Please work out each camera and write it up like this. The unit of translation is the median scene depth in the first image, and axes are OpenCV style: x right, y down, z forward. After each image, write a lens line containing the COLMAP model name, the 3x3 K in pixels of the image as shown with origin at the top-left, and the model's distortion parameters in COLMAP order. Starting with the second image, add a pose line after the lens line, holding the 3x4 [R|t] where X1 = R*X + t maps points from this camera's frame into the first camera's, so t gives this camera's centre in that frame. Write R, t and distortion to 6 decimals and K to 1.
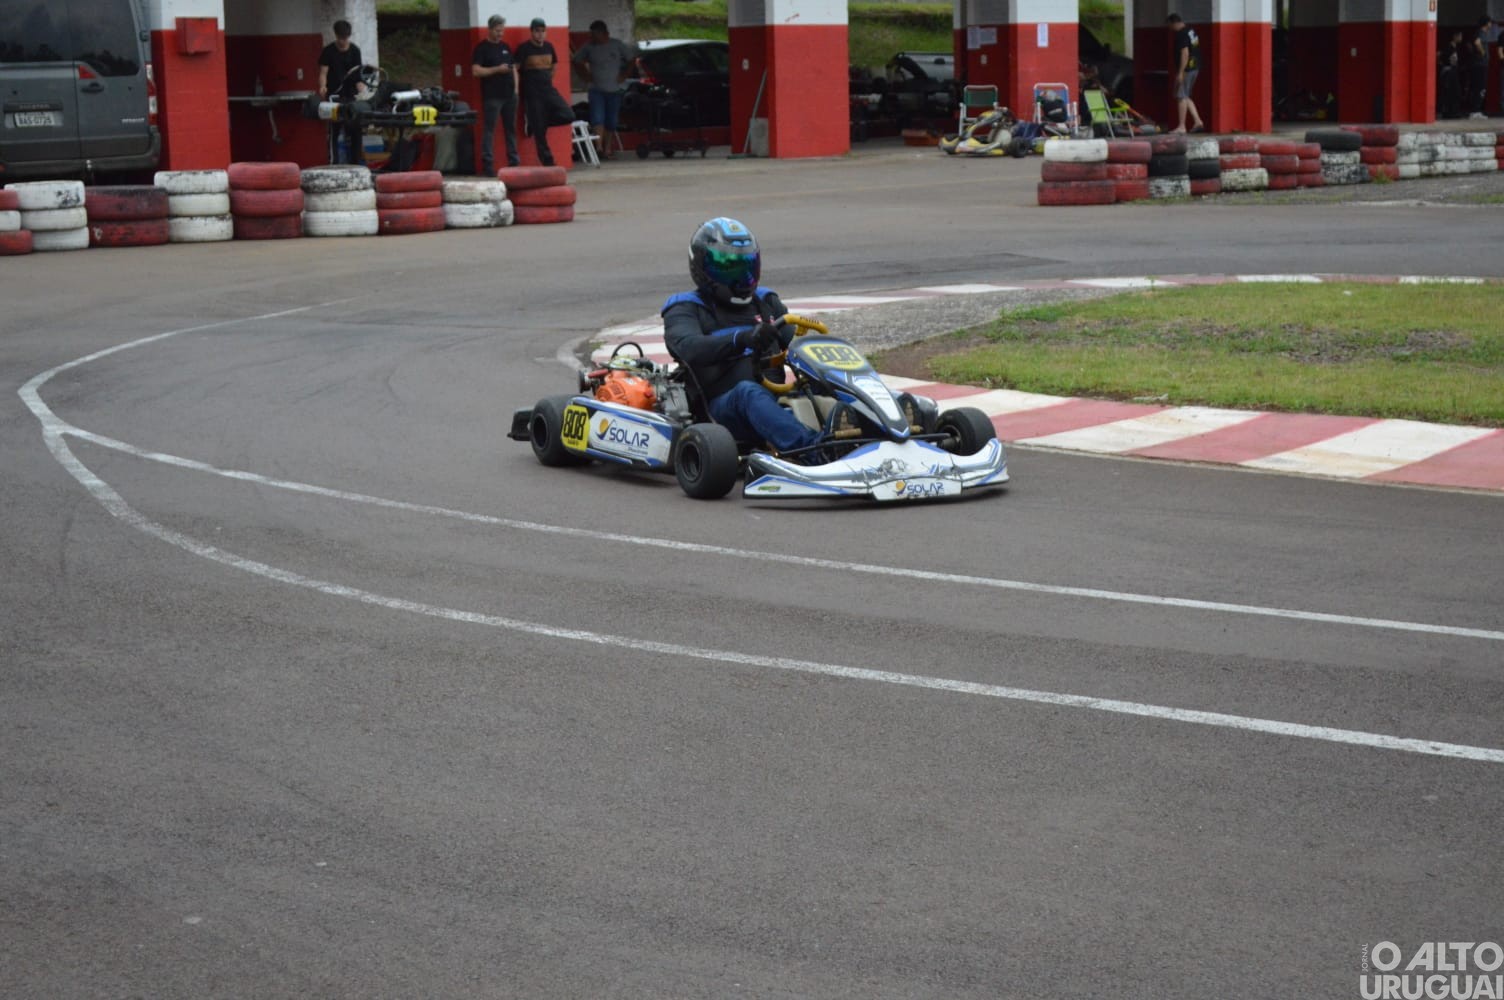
lens RADIAL K [[2953.9, 0, 728.2], [0, 2953.9, 499.7], [0, 0, 1]] dist [-0.031097, 0.120854]
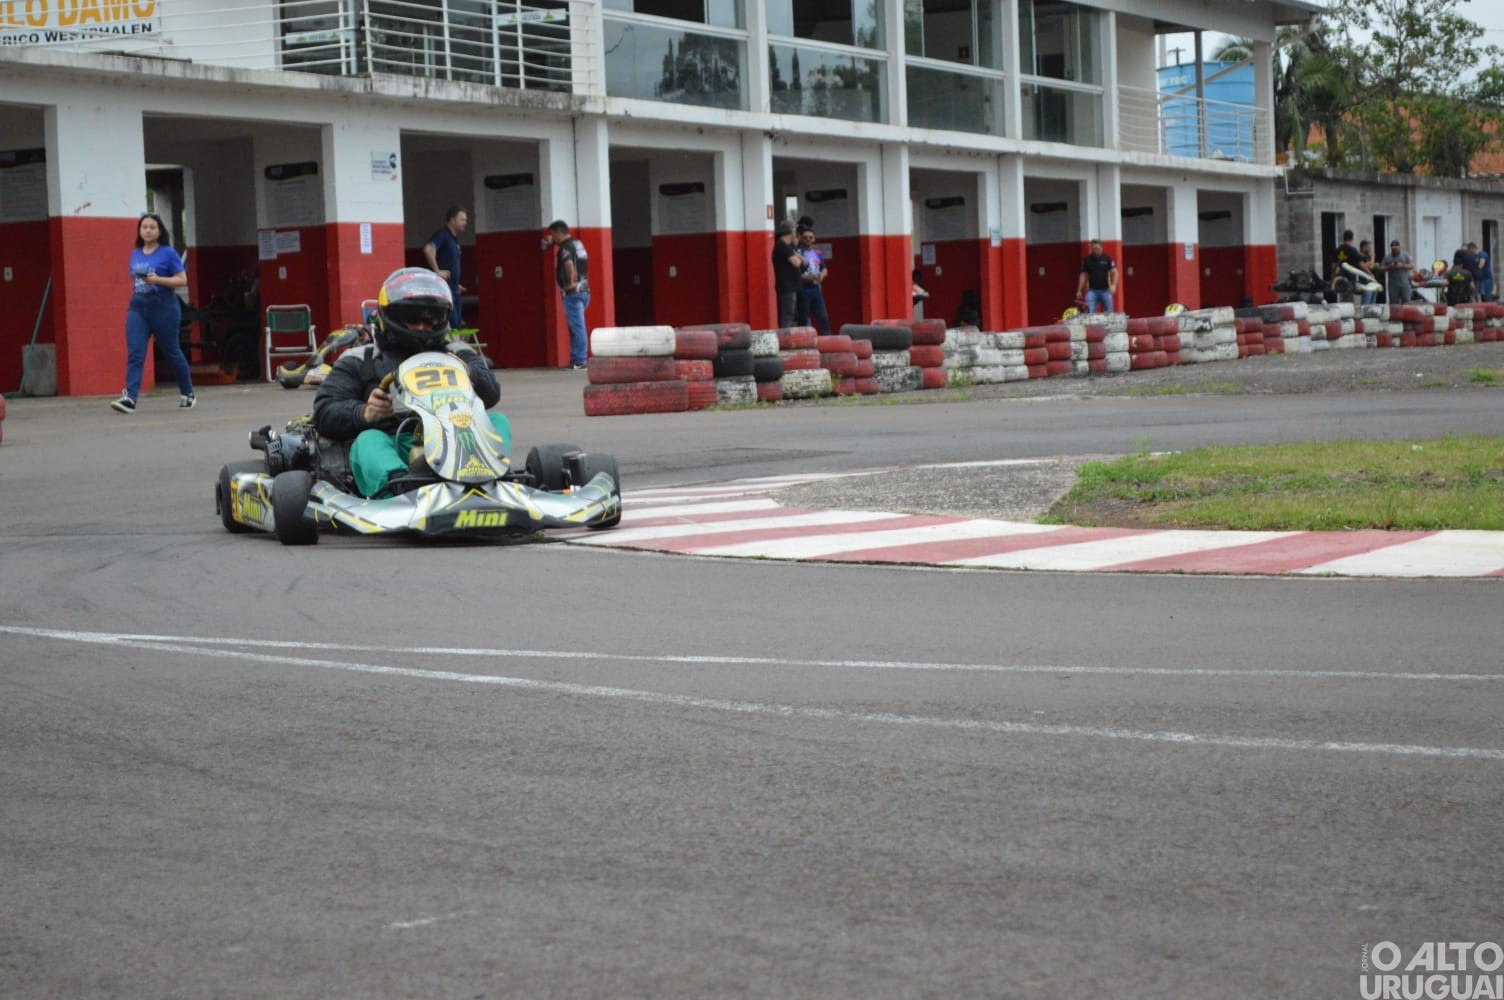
lens RADIAL K [[3553.5, 0, 741.5], [0, 3553.5, 524.3], [0, 0, 1]] dist [0.004753, -0.140287]
pose [[0.947053, -0.035095, 0.319153, -0.138573], [0.067401, 0.993591, -0.090746, 0.010352], [-0.313922, 0.107453, 0.943349, 0.143688]]
